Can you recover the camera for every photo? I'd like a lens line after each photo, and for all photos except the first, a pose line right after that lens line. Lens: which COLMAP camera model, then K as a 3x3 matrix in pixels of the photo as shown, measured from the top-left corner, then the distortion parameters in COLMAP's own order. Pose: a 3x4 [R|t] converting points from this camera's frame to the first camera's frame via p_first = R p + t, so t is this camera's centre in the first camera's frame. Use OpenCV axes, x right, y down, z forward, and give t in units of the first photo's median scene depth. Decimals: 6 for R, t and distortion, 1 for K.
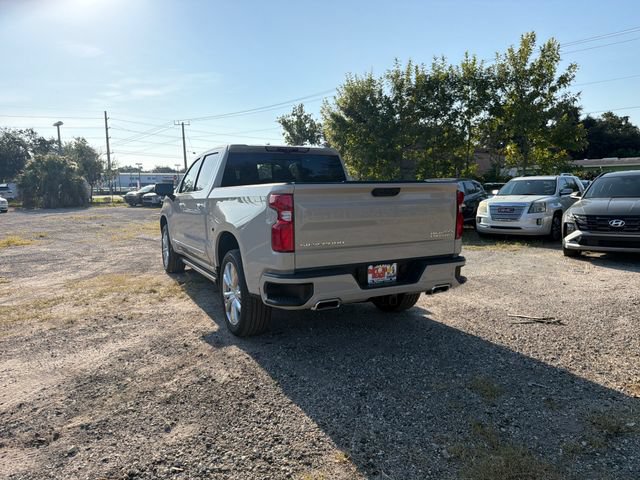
lens RADIAL K [[452.0, 0, 314.9], [0, 452.0, 236.0], [0, 0, 1]] dist [0.044966, -0.059468]
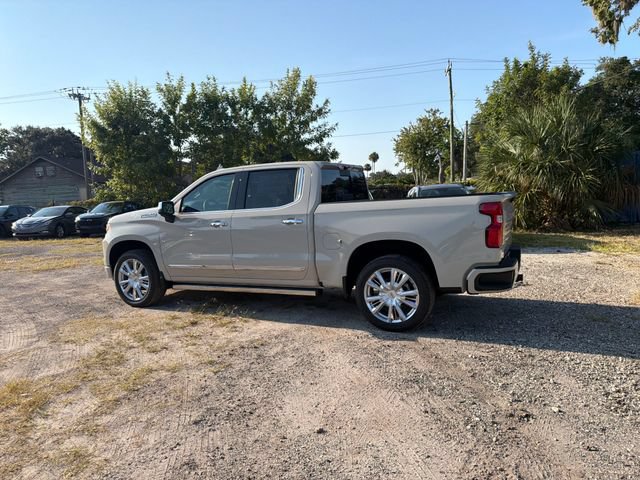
lens RADIAL K [[452.0, 0, 315.3], [0, 452.0, 242.1], [0, 0, 1]] dist [0.044966, -0.059468]
pose [[0.800937, -0.080810, 0.593270, -0.763136], [0.092885, 0.995624, 0.010217, -0.025391], [-0.591500, 0.046922, 0.804939, 0.160601]]
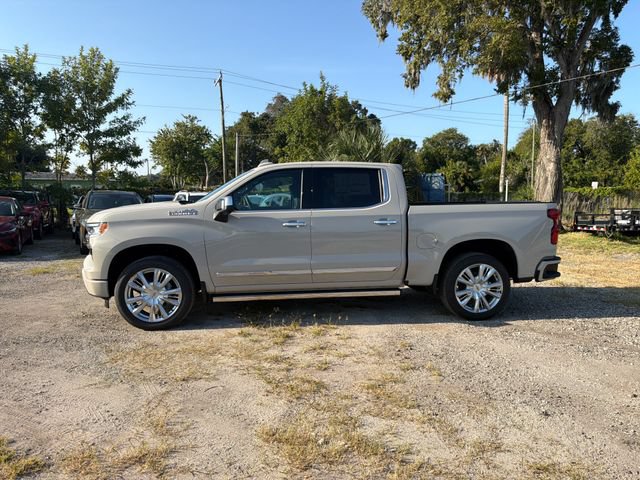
lens RADIAL K [[452.0, 0, 318.0], [0, 452.0, 240.6], [0, 0, 1]] dist [0.044966, -0.059468]
pose [[0.337672, -0.073535, 0.938387, -1.178915], [0.088750, 0.994990, 0.046034, -0.080928], [-0.937070, 0.067737, 0.342506, 0.757711]]
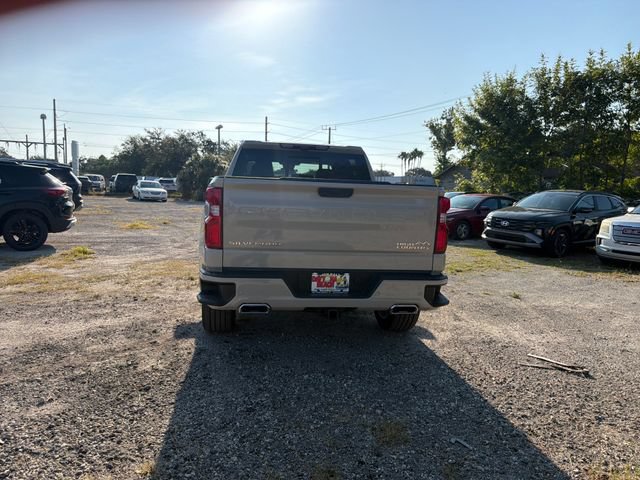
lens RADIAL K [[452.0, 0, 312.8], [0, 452.0, 237.1], [0, 0, 1]] dist [0.044966, -0.059468]
pose [[0.945770, 0.082268, -0.314248, 0.265606], [-0.084643, 0.996393, 0.006105, -0.006998], [0.313617, 0.020825, 0.949321, 0.092538]]
